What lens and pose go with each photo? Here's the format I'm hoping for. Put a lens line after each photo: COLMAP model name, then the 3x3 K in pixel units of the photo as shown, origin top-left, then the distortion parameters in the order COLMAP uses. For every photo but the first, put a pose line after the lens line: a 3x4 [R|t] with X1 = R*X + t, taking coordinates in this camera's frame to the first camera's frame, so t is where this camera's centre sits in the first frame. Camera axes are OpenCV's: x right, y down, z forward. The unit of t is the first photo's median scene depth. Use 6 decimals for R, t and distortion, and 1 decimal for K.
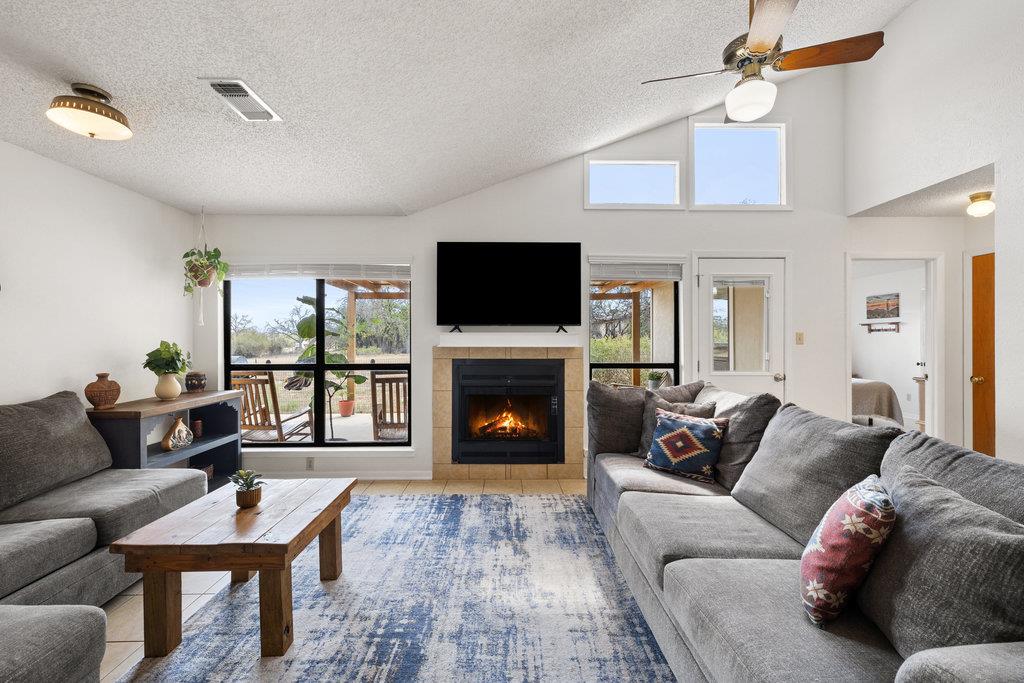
lens RADIAL K [[426.0, 0, 515.2], [0, 426.0, 338.6], [0, 0, 1]] dist [0.006958, -0.000337]
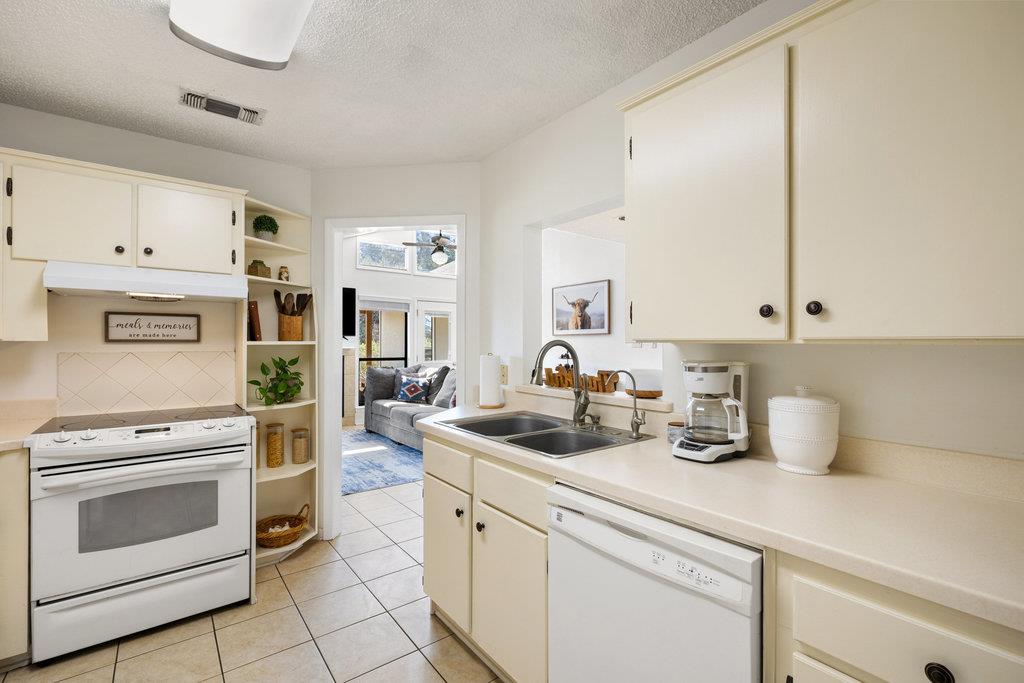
lens RADIAL K [[445.2, 0, 509.6], [0, 445.2, 341.1], [0, 0, 1]] dist [-0.008763, 0.000813]
pose [[0.802272, 0.006968, 0.596918, -0.424511], [-0.005462, 0.999976, -0.004332, -0.005596], [-0.596934, 0.000216, 0.802290, -0.836106]]
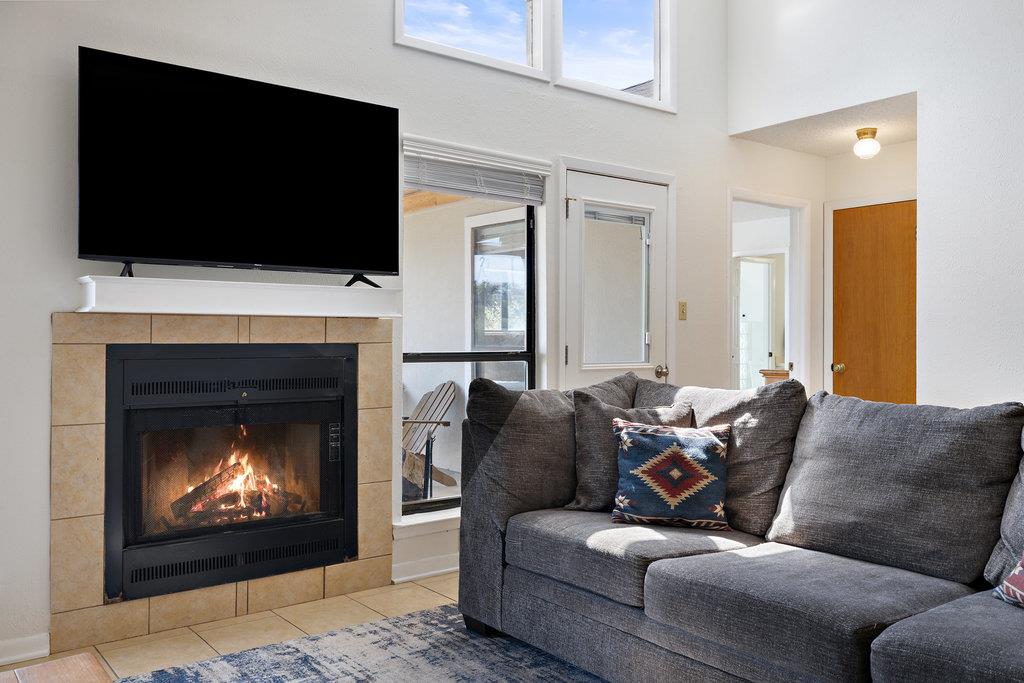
lens RADIAL K [[837.5, 0, 509.1], [0, 837.5, 324.9], [0, 0, 1]] dist [0.008515, 0.005968]
pose [[0.801880, 0.010190, 0.597399, -0.324626], [-0.005938, 0.999941, -0.009086, 0.035655], [-0.597456, 0.003739, 0.801893, 0.137453]]
